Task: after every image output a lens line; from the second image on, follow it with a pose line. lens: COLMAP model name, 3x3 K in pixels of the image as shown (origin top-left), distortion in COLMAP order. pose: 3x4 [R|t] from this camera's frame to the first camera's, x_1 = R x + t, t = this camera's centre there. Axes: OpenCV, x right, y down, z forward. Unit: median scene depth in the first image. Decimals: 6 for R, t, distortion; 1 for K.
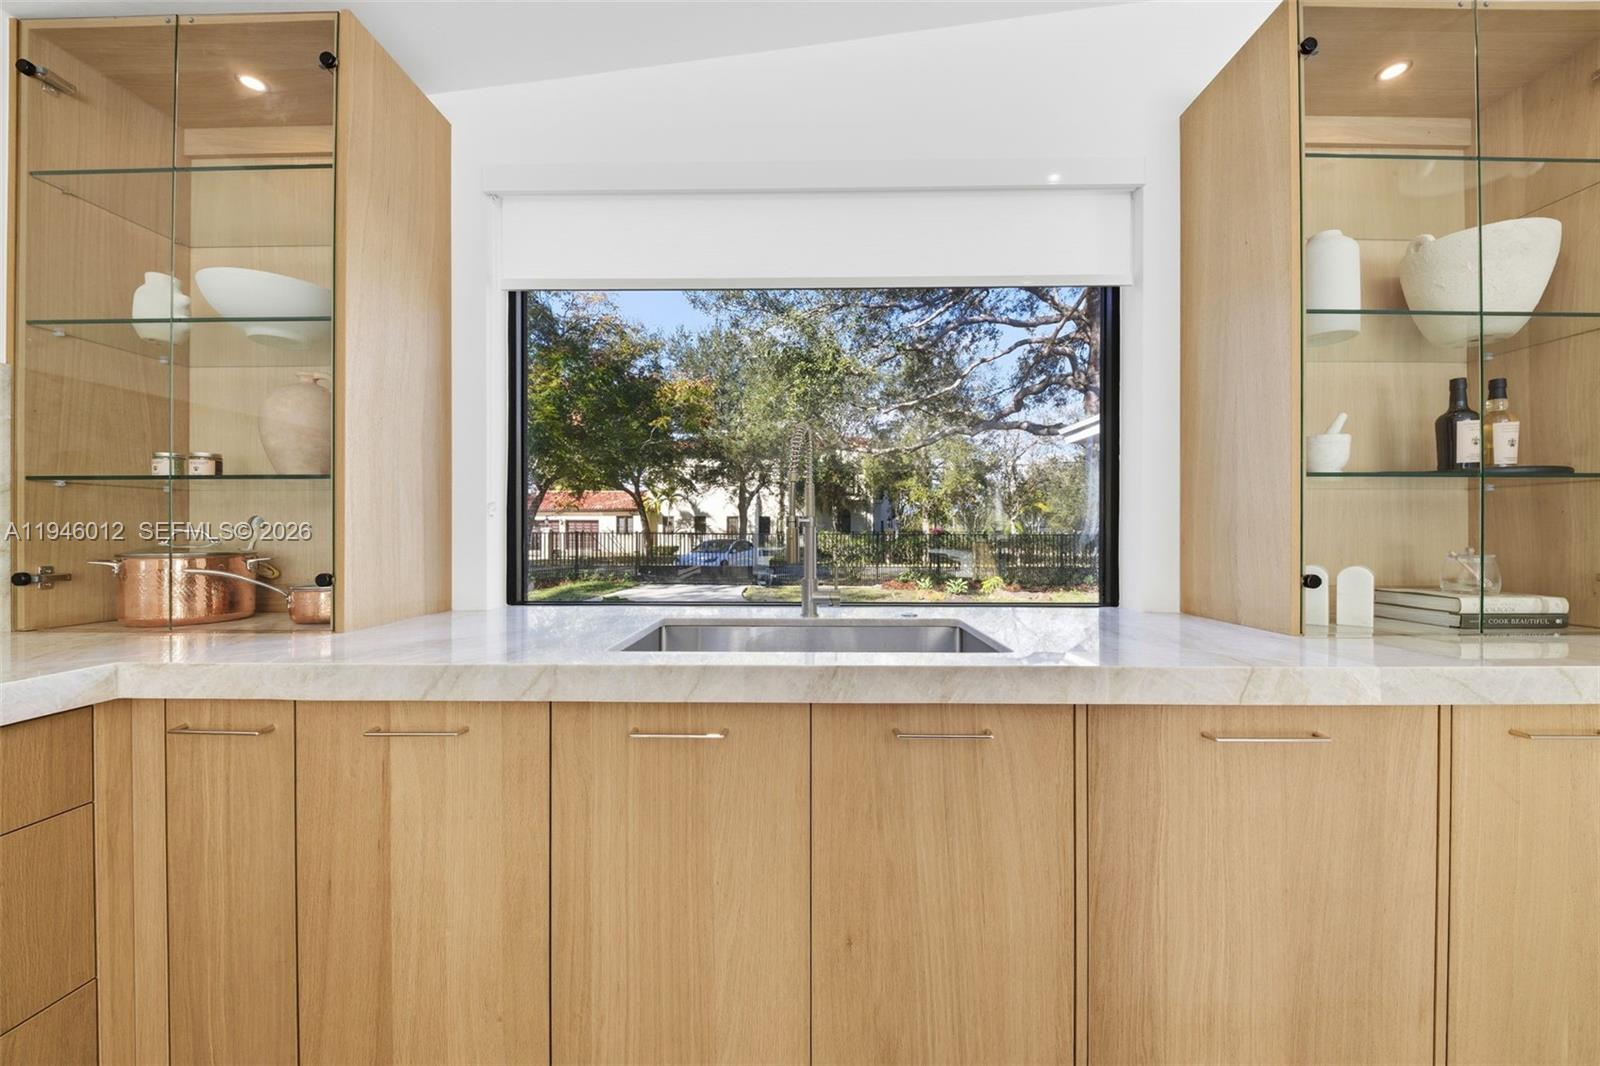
lens RADIAL K [[562.8, 0, 797.8], [0, 562.8, 532.1], [0, 0, 1]] dist [-0.013905, -0.000422]
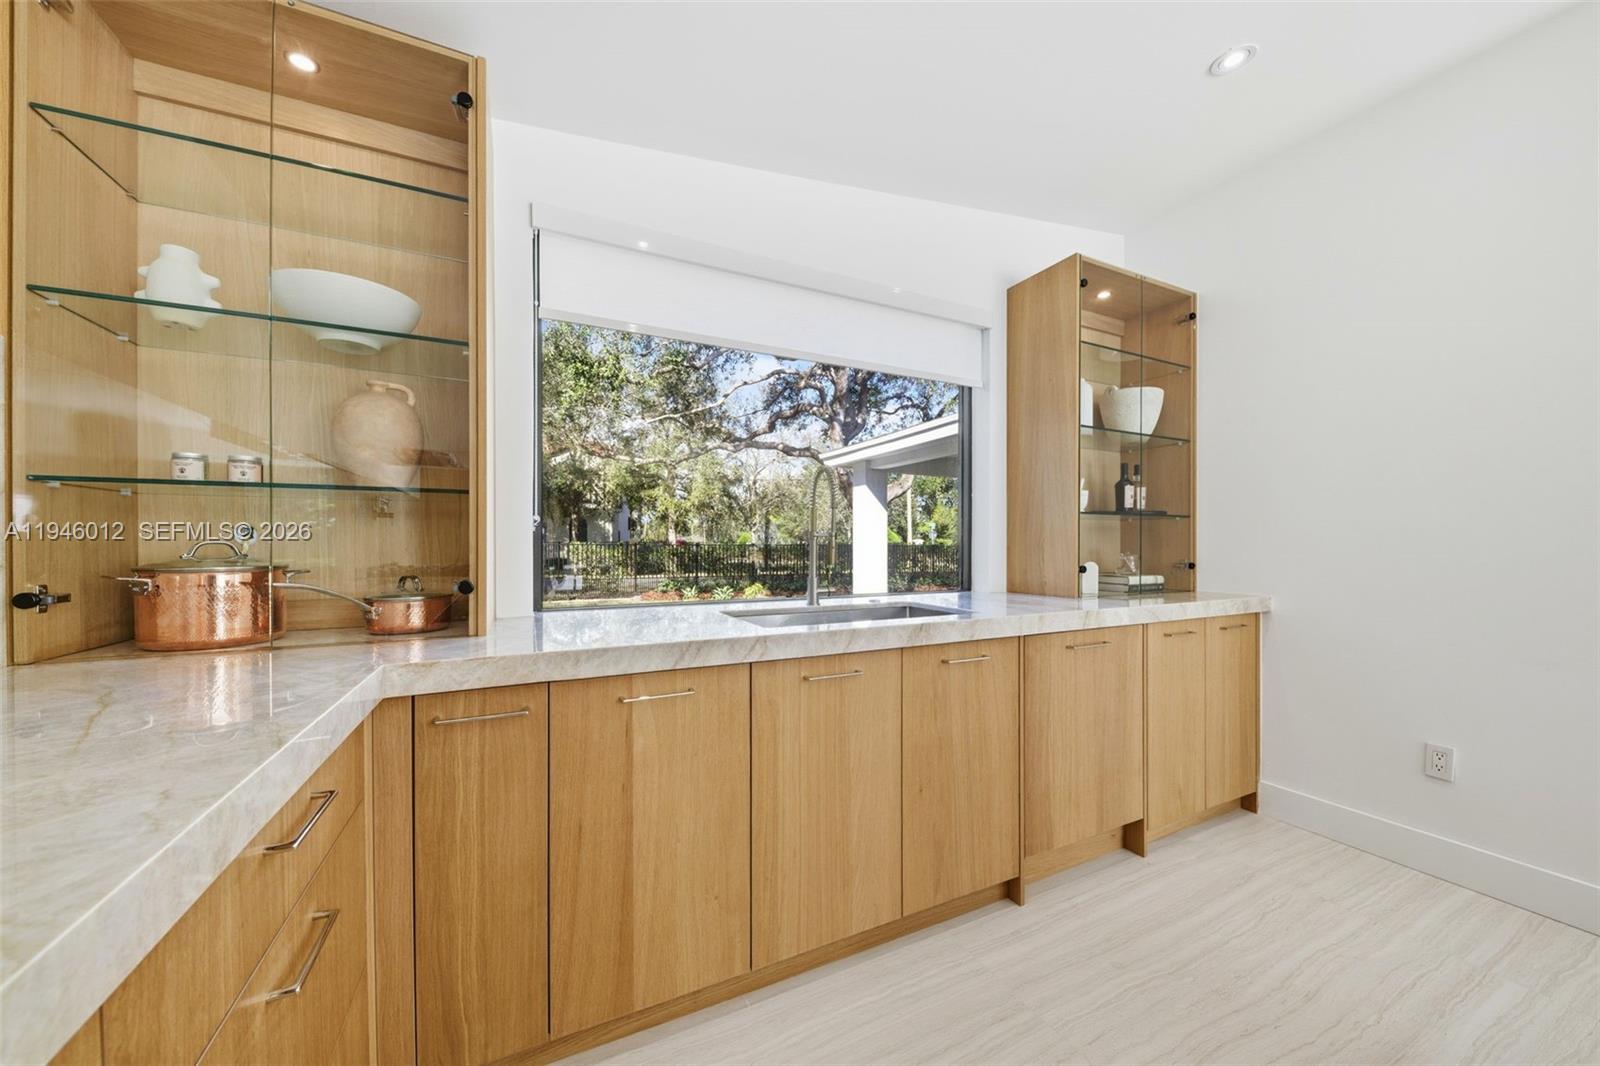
lens RADIAL K [[562.8, 0, 809.5], [0, 562.8, 541.9], [0, 0, 1]] dist [-0.013905, -0.000422]
pose [[0.890066, 0.001686, 0.455829, -0.672518], [-0.001122, 0.999998, -0.001507, -0.002028], [-0.455831, 0.000830, 0.890066, -0.237741]]
